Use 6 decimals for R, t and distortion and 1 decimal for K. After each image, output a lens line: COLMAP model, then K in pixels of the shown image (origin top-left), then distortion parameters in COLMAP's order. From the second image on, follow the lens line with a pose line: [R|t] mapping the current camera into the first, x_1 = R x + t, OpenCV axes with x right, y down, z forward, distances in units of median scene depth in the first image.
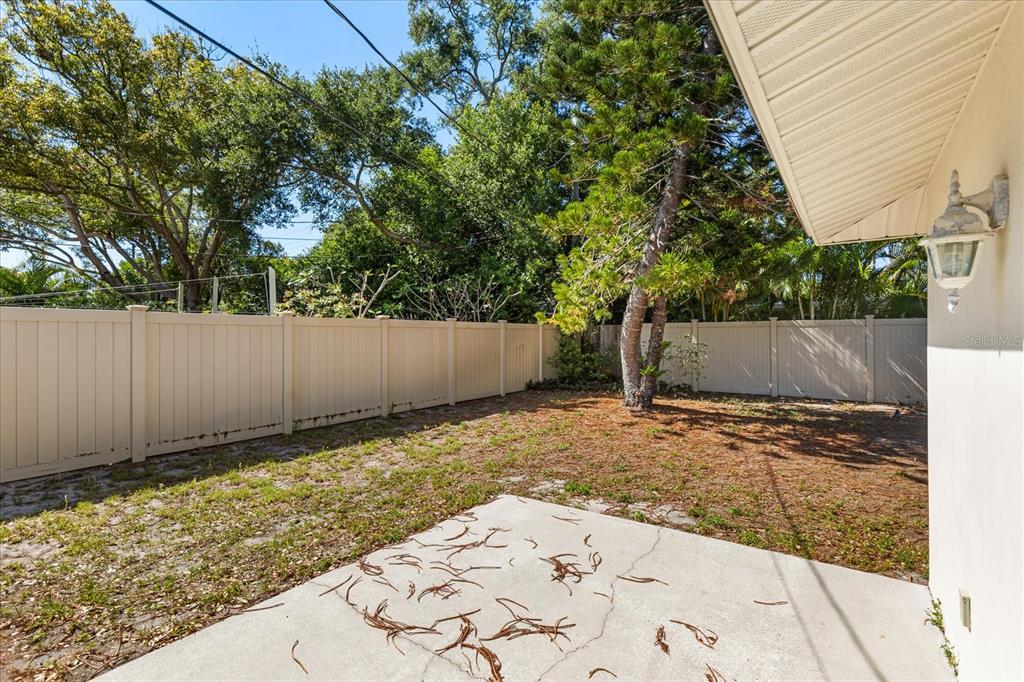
lens RADIAL K [[465.6, 0, 513.0], [0, 465.6, 331.8], [0, 0, 1]] dist [0.001840, -0.000456]
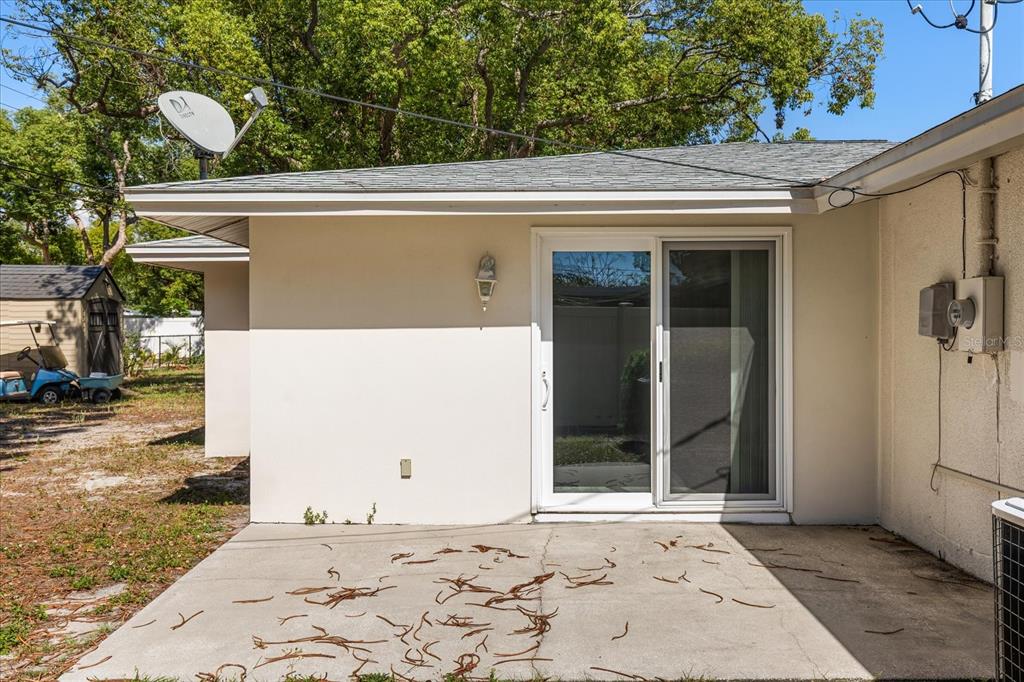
lens RADIAL K [[993.4, 0, 512.0], [0, 993.4, 341.0], [0, 0, 1]] dist [0.029354, -0.000022]
pose [[-0.571677, -0.022421, 0.820172, -1.515188], [-0.010564, 0.999745, 0.019966, 0.003351], [-0.820411, 0.002750, -0.571768, 1.755609]]
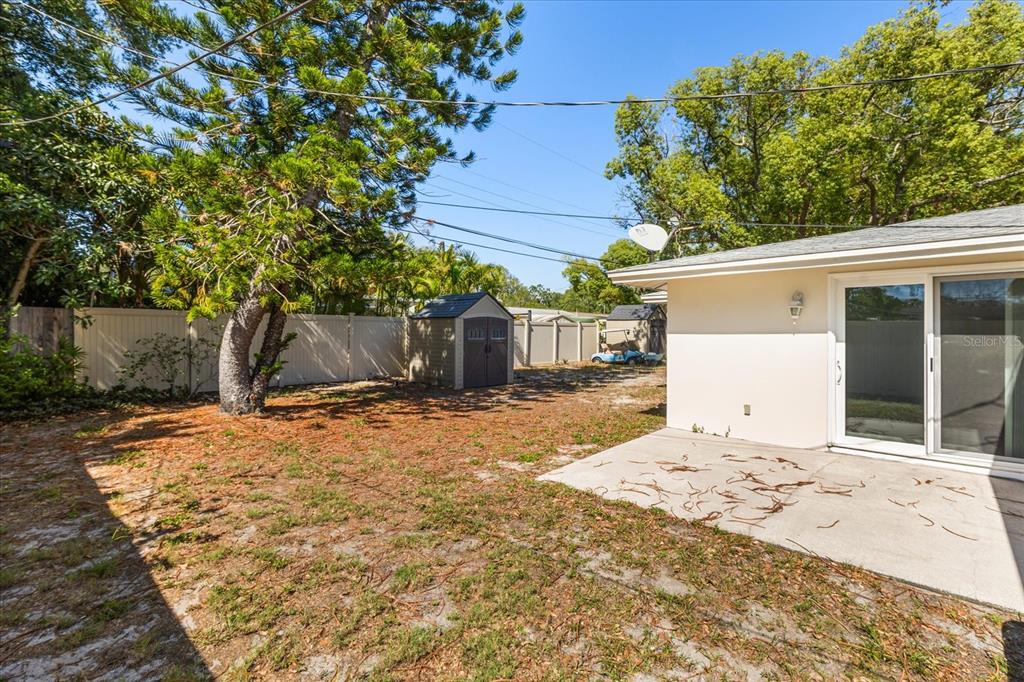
lens RADIAL K [[465.6, 0, 513.0], [0, 465.6, 331.8], [0, 0, 1]] dist [0.001840, -0.000456]
pose [[0.138786, -0.011437, 0.990256, -1.605945], [-0.008048, 0.999887, 0.012676, -0.004673], [-0.990290, -0.009729, 0.138678, 1.346312]]
